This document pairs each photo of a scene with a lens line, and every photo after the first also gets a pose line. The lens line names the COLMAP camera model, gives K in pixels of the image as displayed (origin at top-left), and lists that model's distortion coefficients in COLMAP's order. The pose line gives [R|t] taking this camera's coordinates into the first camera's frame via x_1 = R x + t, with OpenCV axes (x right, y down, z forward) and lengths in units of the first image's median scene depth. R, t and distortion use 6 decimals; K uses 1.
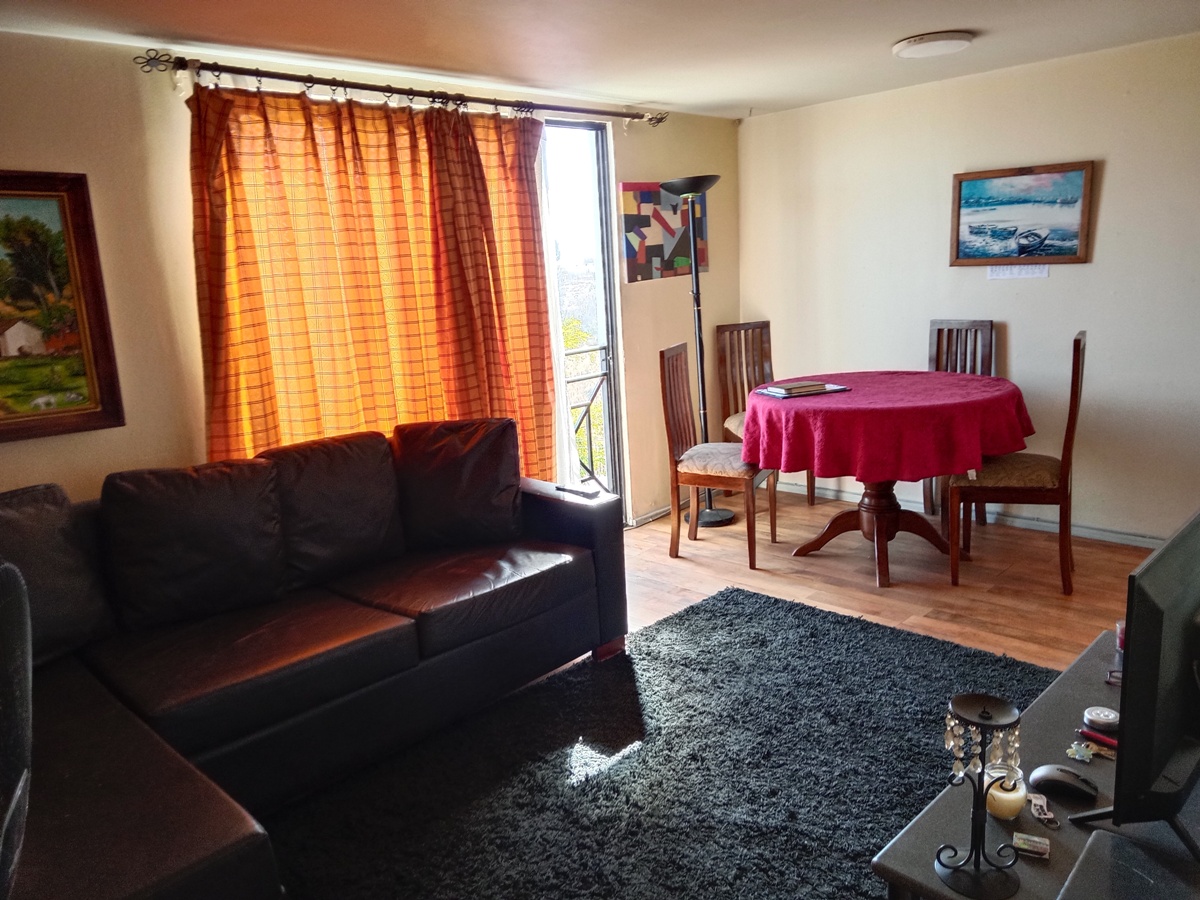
lens RADIAL K [[893.4, 0, 602.8], [0, 893.4, 454.4], [0, 0, 1]] dist [0.037023, -0.009417]
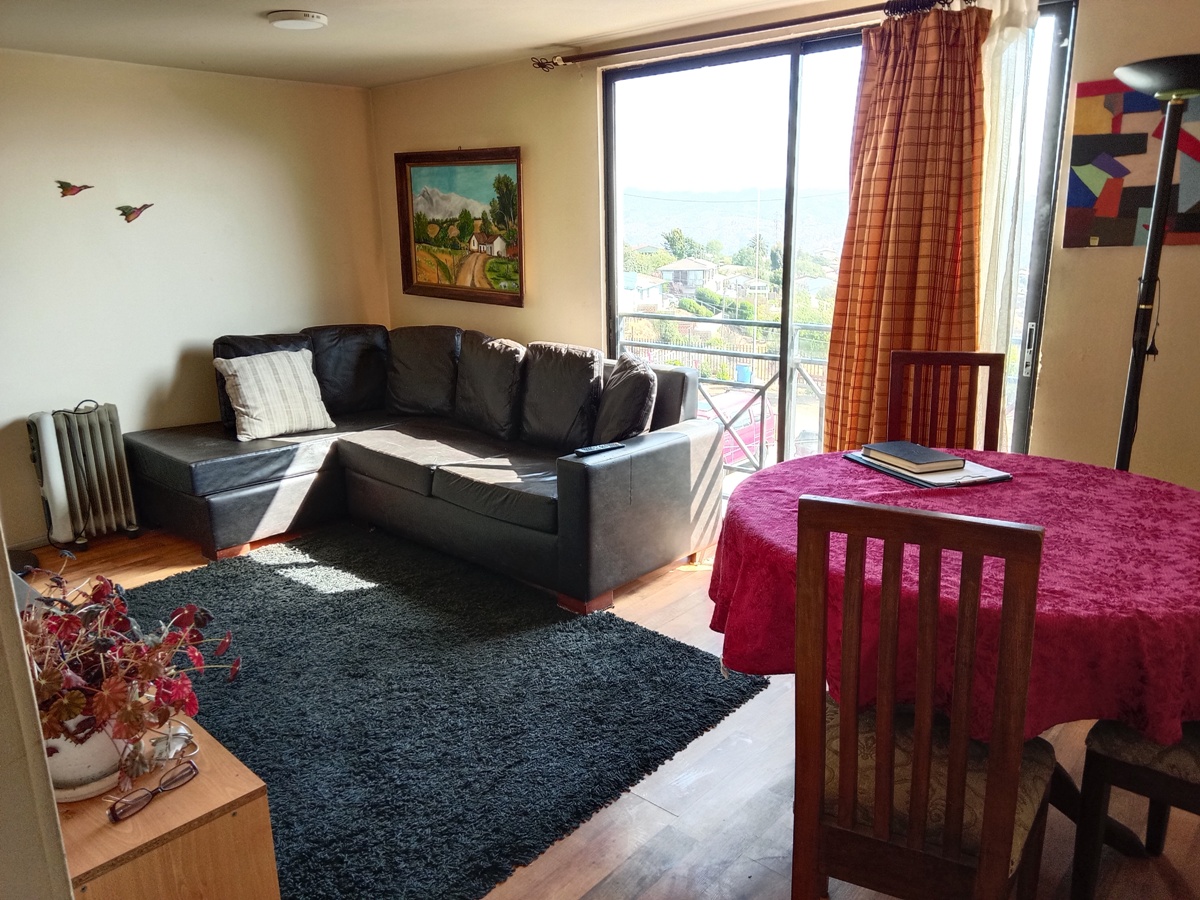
lens RADIAL K [[893.4, 0, 602.5], [0, 893.4, 446.6], [0, 0, 1]] dist [0.037023, -0.009417]
pose [[0.044871, 0.313905, -0.948393, 1.083974], [-0.188096, 0.935025, 0.300581, -0.313553], [0.981125, 0.164901, 0.101000, 1.054604]]
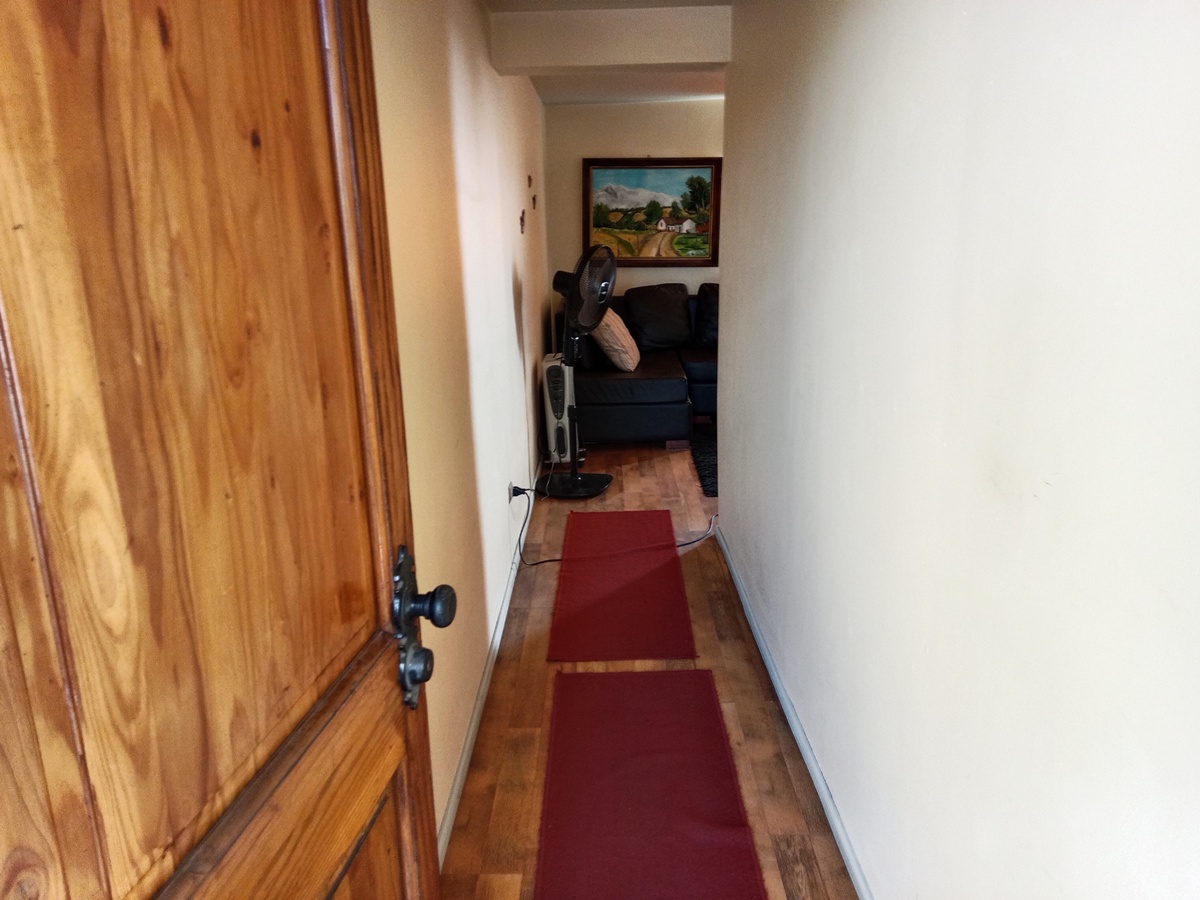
lens RADIAL K [[893.4, 0, 596.1], [0, 893.4, 452.4], [0, 0, 1]] dist [0.037023, -0.009417]
pose [[0.682606, 0.235087, -0.691942, 1.001169], [-0.166790, 0.971971, 0.165688, 0.106834], [0.711499, 0.002309, 0.702683, -0.877488]]
